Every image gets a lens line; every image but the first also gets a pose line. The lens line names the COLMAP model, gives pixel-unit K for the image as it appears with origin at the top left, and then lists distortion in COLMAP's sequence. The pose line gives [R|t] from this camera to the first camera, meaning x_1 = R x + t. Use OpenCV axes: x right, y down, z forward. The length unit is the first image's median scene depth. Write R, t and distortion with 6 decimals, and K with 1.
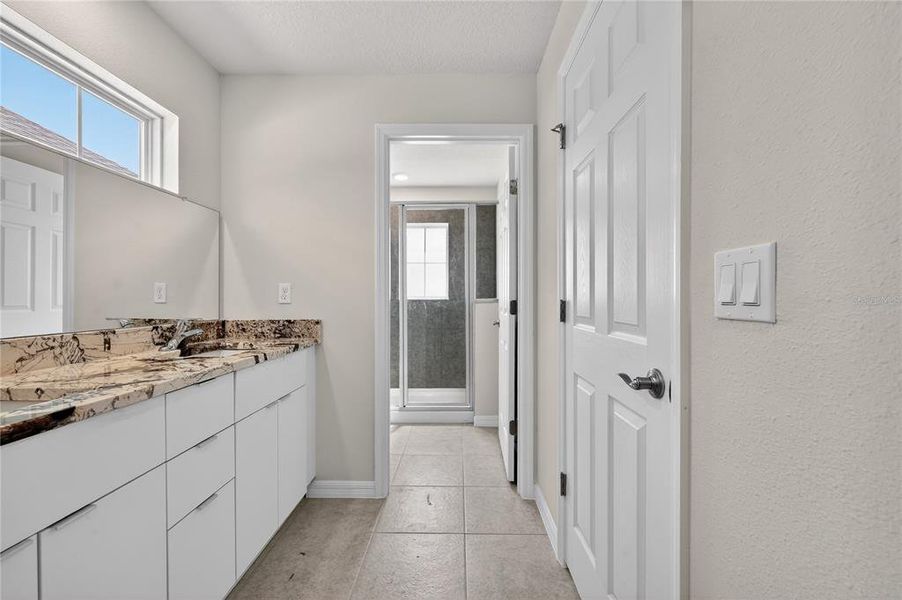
lens RADIAL K [[369.6, 0, 450.8], [0, 369.6, 298.8], [0, 0, 1]] dist [0.001065, 0.000149]
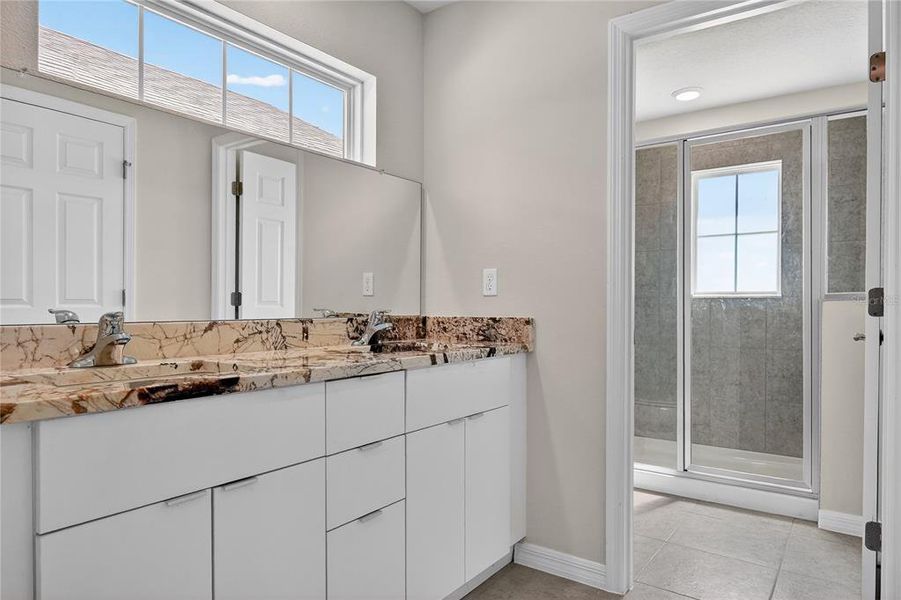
lens RADIAL K [[560.6, 0, 437.5], [0, 560.6, 305.1], [0, 0, 1]] dist [0.007371, -0.001195]
pose [[0.819194, 0.008475, -0.573454, 0.120903], [-0.006151, 0.999963, 0.005991, 0.026802], [0.573484, -0.001381, 0.819216, 0.009508]]
